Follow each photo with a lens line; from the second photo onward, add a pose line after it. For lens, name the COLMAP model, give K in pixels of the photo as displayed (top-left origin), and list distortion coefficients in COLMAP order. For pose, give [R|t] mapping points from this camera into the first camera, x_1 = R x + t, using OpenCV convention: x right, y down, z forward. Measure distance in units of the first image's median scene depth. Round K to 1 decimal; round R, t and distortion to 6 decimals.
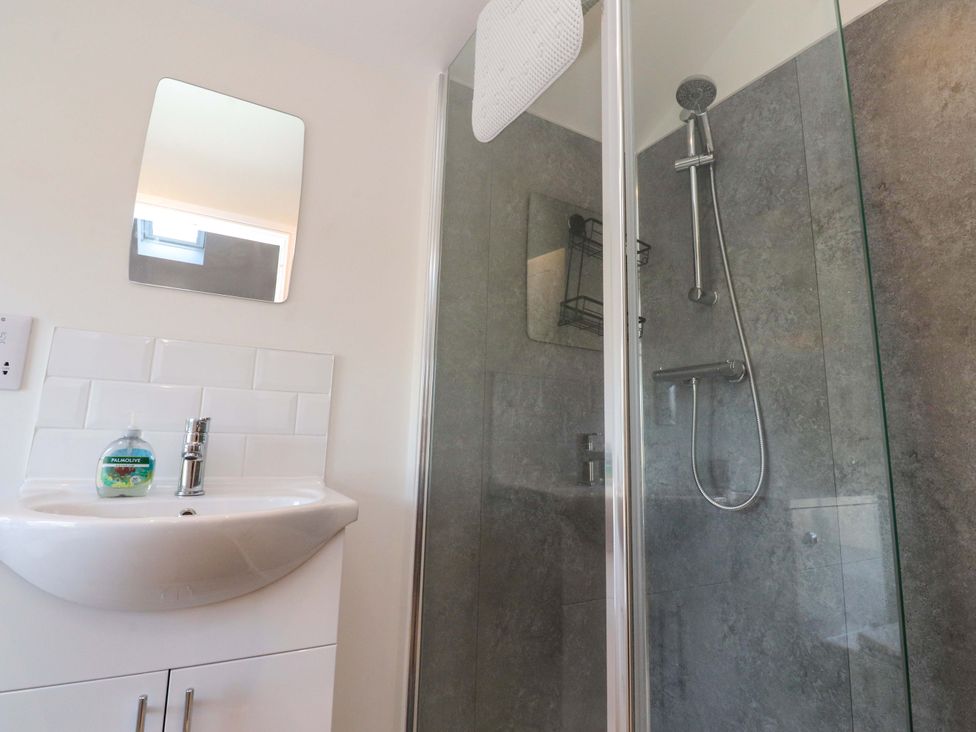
lens RADIAL K [[528.3, 0, 488.4], [0, 528.3, 339.8], [0, 0, 1]] dist [0.002678, -0.014400]
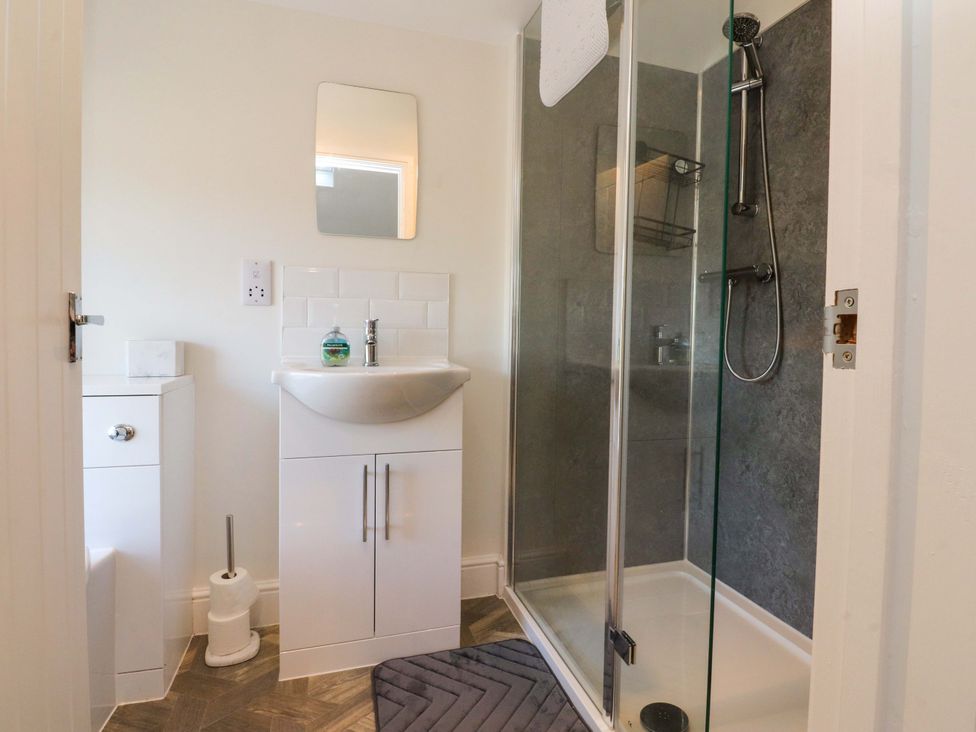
lens RADIAL K [[505.0, 0, 484.3], [0, 505.0, 345.7], [0, 0, 1]] dist [0.001850, -0.015031]
pose [[0.977565, -0.006413, -0.210536, 0.078451], [0.050716, 0.977297, 0.205714, -0.051008], [0.204437, -0.211776, 0.955697, -0.293615]]
